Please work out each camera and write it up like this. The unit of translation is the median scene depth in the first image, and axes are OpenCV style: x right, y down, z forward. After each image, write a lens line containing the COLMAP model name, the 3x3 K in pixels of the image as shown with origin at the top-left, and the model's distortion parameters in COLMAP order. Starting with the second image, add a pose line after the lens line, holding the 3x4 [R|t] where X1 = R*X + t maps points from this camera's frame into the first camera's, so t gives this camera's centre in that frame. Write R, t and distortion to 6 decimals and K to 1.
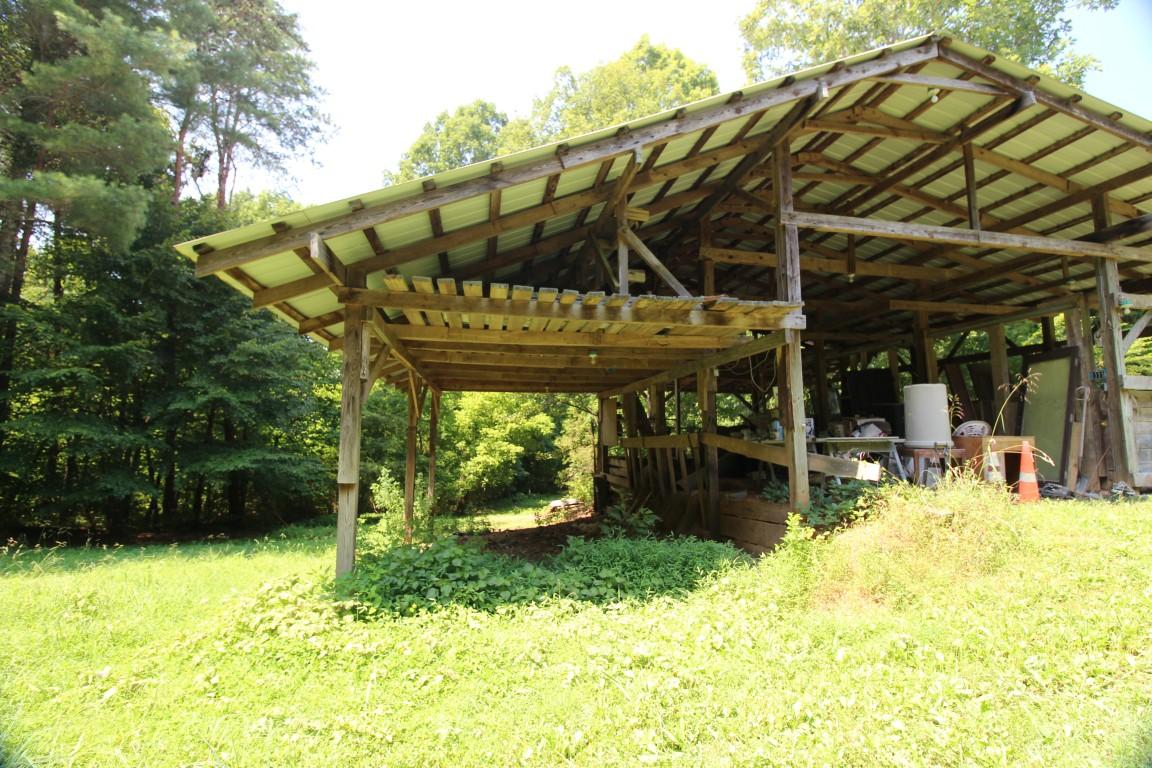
lens RADIAL K [[549.7, 0, 576.0], [0, 549.7, 384.0], [0, 0, 1]] dist [-0.001213, -0.011220]
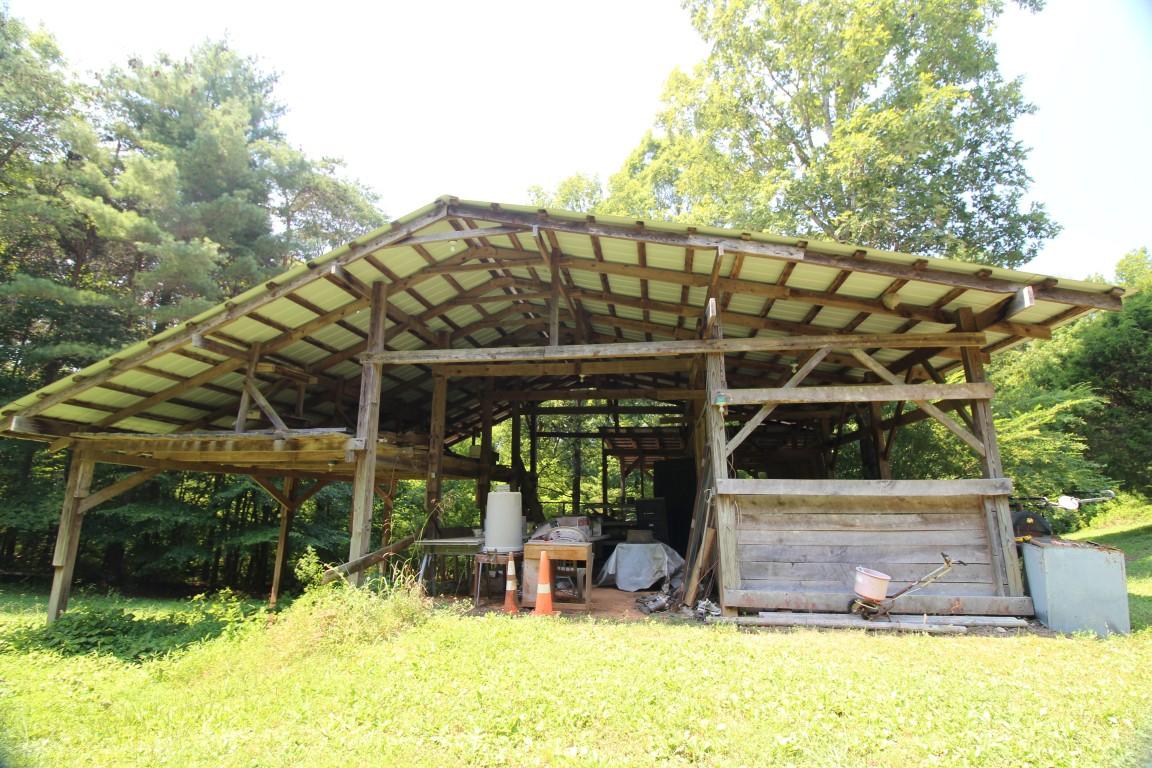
lens RADIAL K [[554.2, 0, 573.9], [0, 554.2, 377.7], [0, 0, 1]] dist [-0.001686, -0.013640]
pose [[0.934033, -0.077003, -0.348787, 0.659996], [0.031844, 0.990549, -0.133410, -0.040777], [0.355764, 0.113503, 0.927658, 0.009359]]
